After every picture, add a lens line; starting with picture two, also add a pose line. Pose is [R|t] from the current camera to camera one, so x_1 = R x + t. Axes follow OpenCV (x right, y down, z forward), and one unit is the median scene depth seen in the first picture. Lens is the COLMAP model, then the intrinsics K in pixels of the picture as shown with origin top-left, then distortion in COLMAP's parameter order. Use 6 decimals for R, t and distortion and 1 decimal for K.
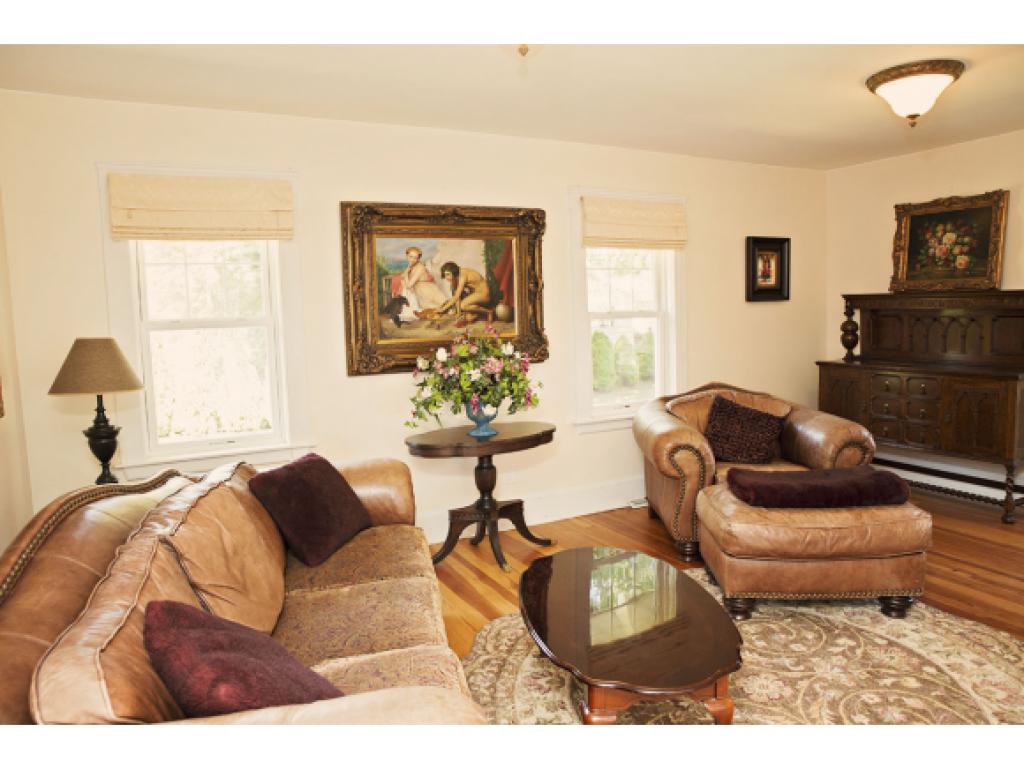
lens RADIAL K [[698.6, 0, 505.1], [0, 698.6, 376.2], [0, 0, 1]] dist [-0.123769, 0.090372]
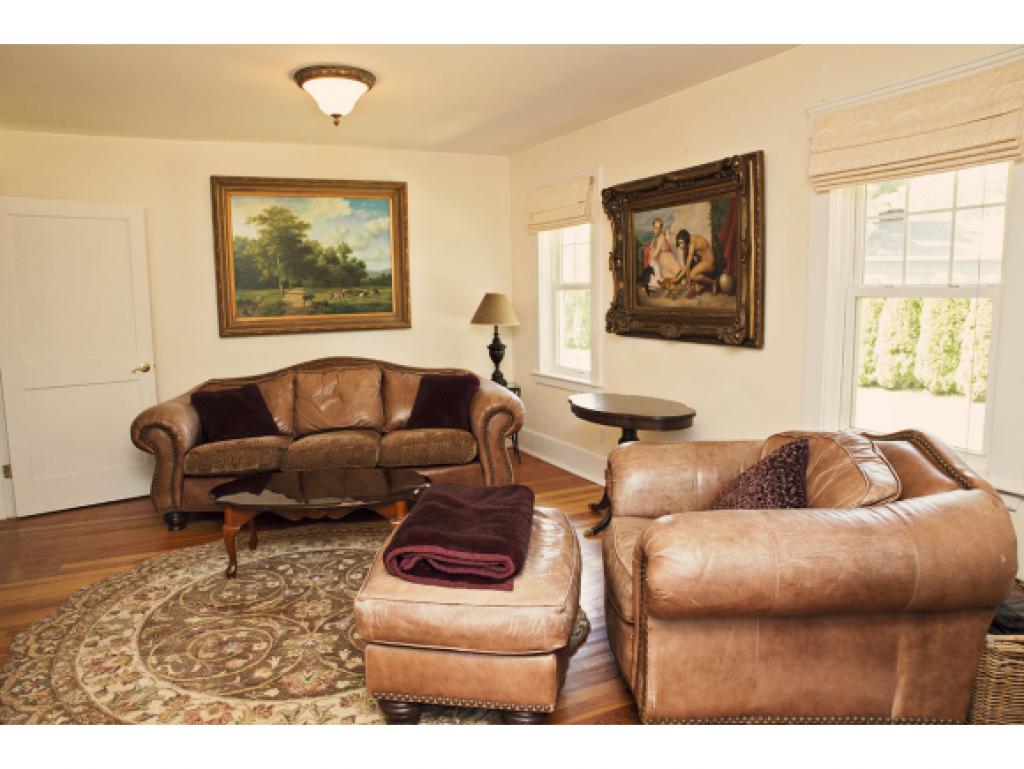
lens RADIAL K [[698.6, 0, 505.1], [0, 698.6, 376.2], [0, 0, 1]] dist [-0.123769, 0.090372]
pose [[-0.036531, 0.153437, -0.987483, 0.906761], [-0.078747, 0.984628, 0.155906, -0.095259], [0.996225, 0.083456, -0.023886, 0.805168]]
